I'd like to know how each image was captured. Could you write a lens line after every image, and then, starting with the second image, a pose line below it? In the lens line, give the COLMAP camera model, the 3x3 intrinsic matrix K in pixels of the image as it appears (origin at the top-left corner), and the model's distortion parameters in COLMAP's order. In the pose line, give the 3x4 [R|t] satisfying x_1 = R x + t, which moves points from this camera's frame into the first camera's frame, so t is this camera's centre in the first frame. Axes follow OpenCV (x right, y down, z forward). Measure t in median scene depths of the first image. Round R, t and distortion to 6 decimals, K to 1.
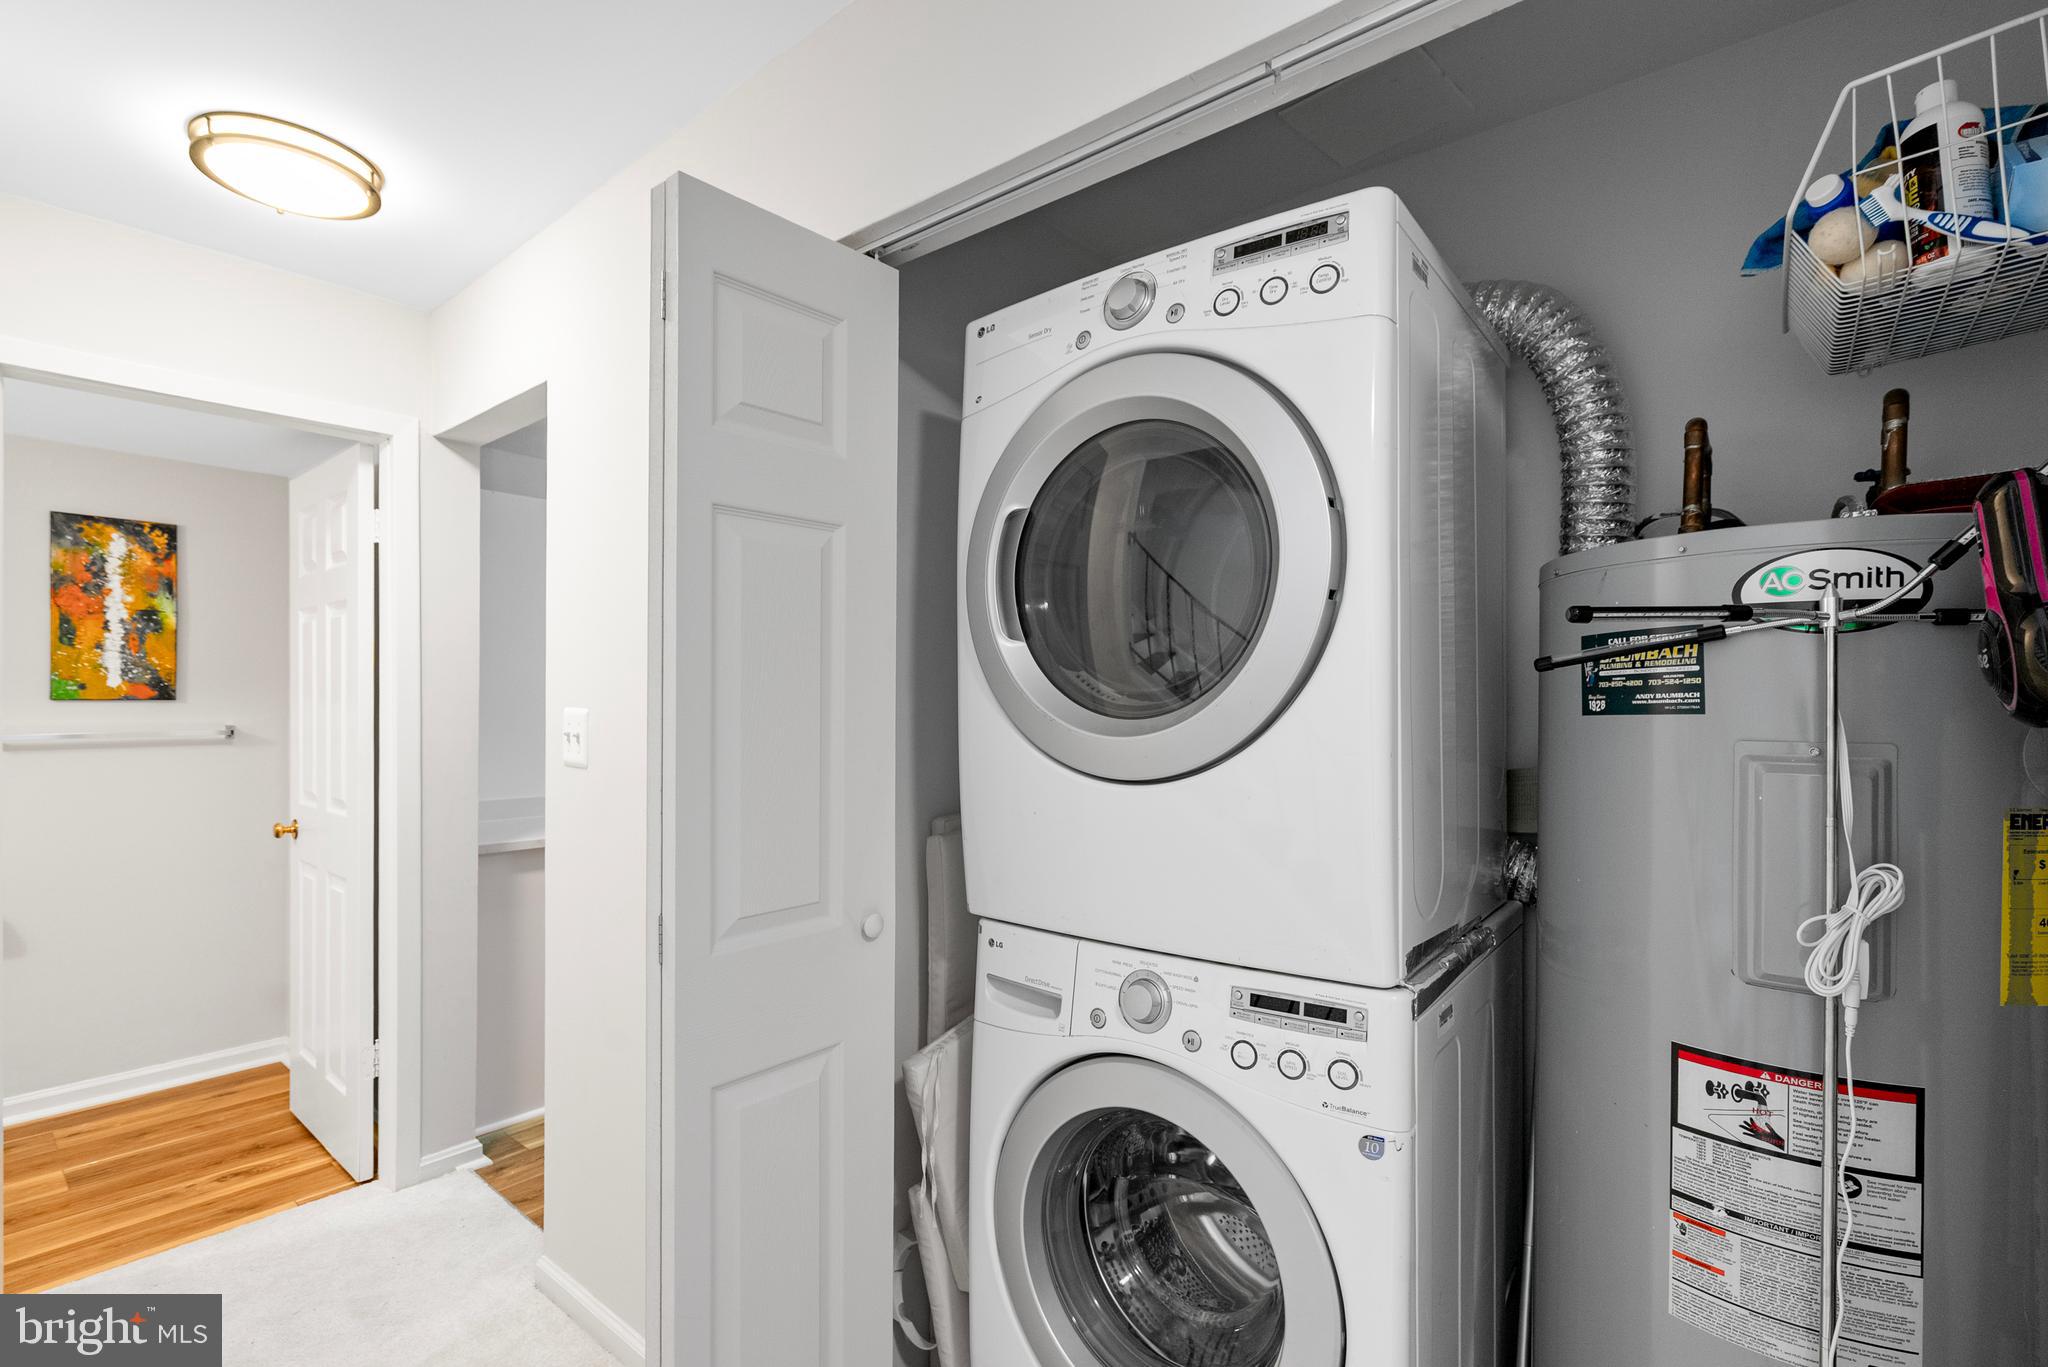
lens RADIAL K [[941.9, 0, 1015.8], [0, 941.9, 699.4], [0, 0, 1]] dist [-0.001606, 0.002633]
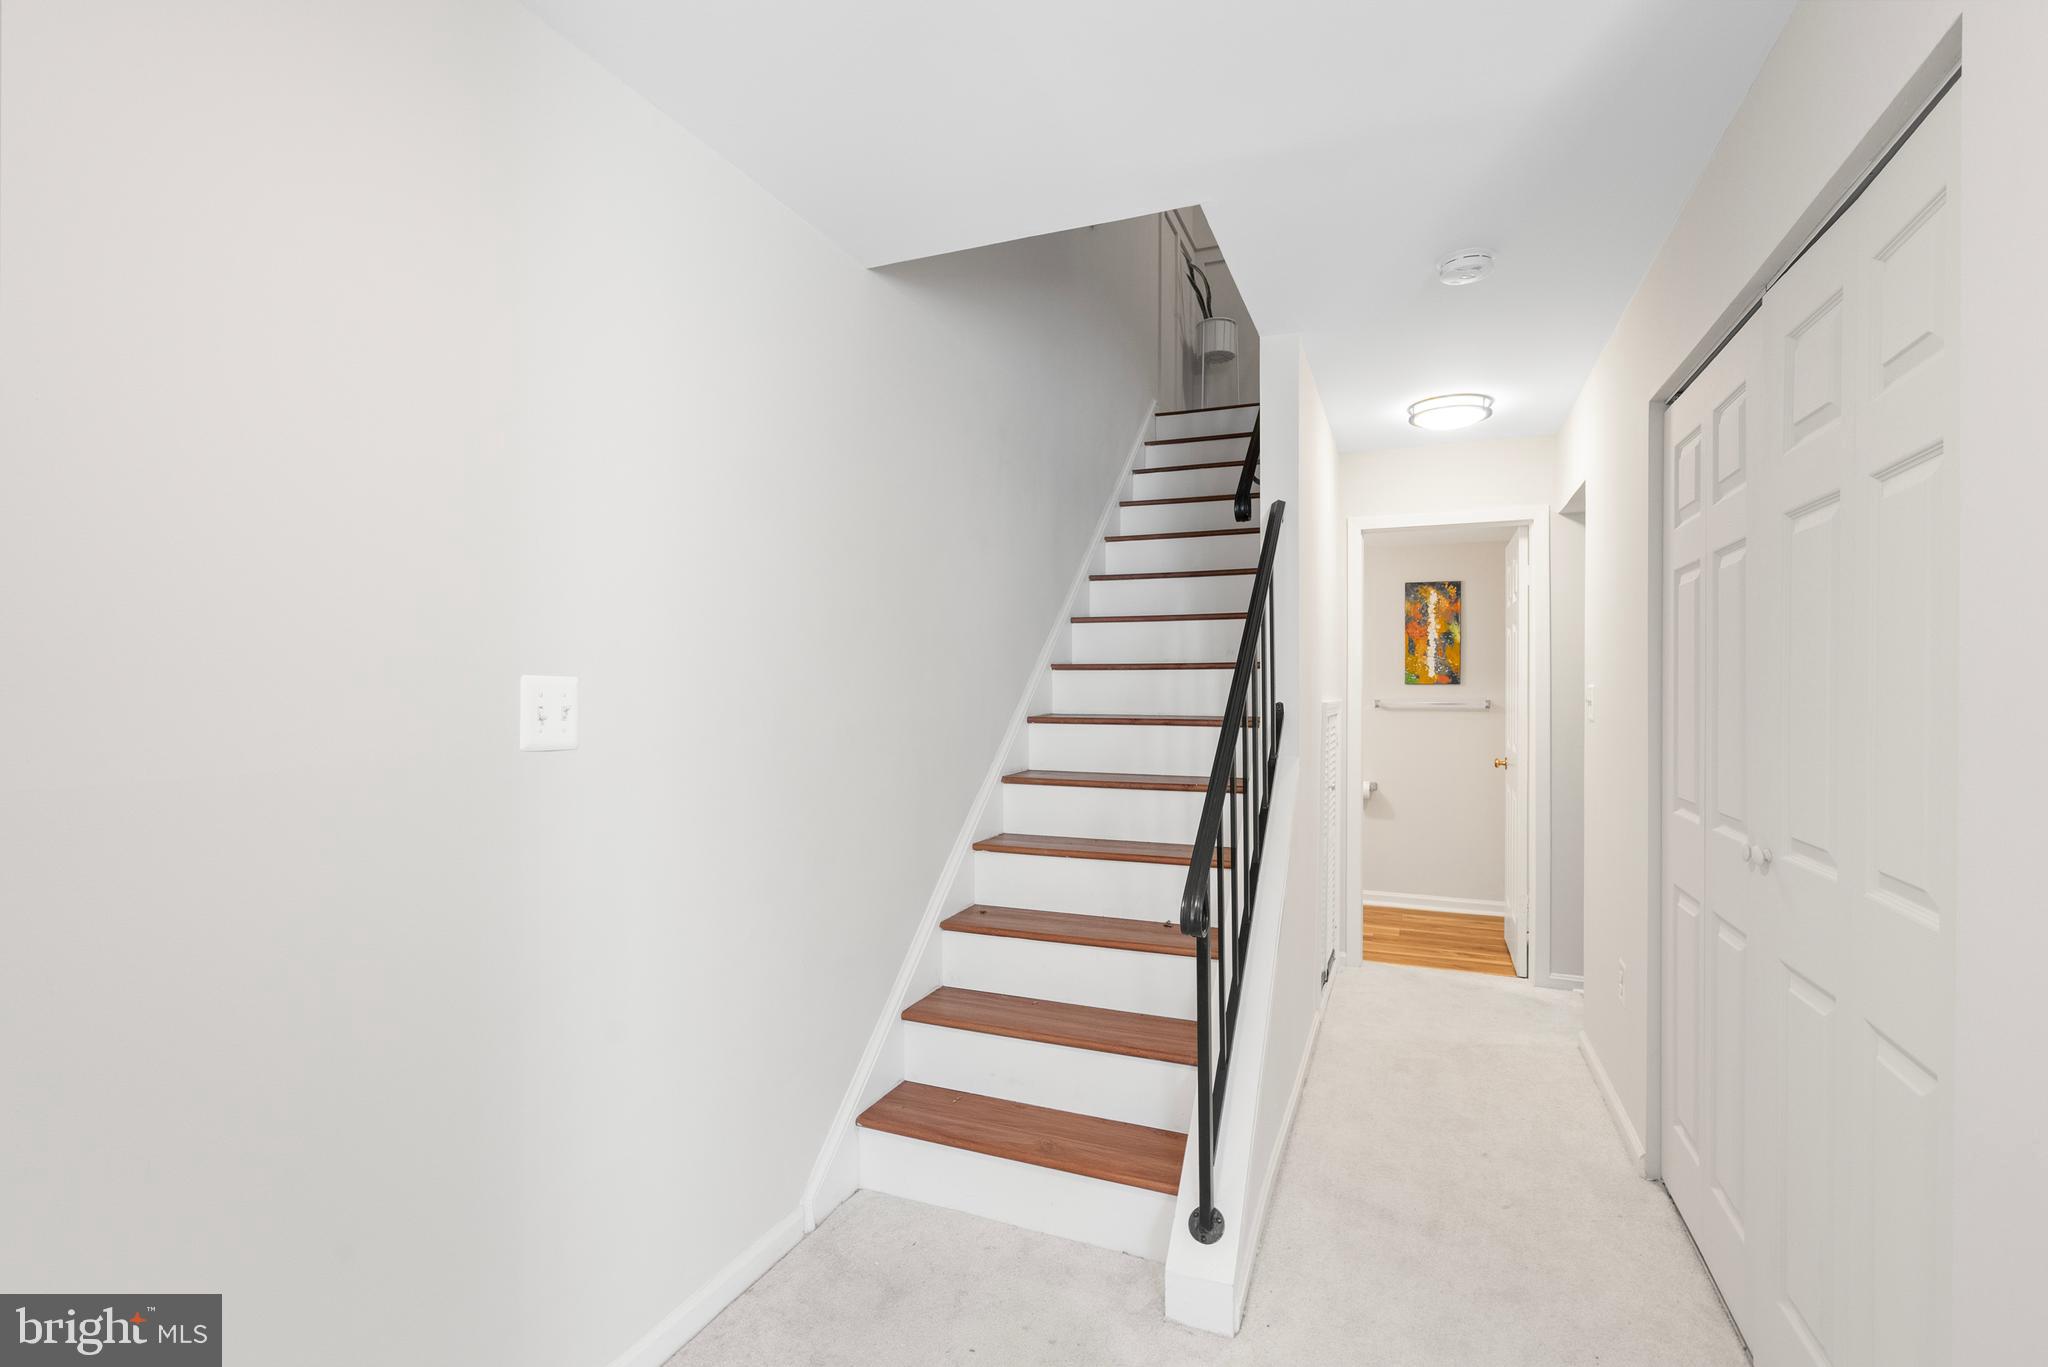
lens RADIAL K [[941.9, 0, 1021.9], [0, 941.9, 687.3], [0, 0, 1]] dist [-0.001606, 0.002633]
pose [[0.292039, -0.001102, -0.956406, 0.518567], [-0.005436, 0.999981, -0.002812, 0.015713], [0.956391, 0.006020, 0.292027, -0.258134]]
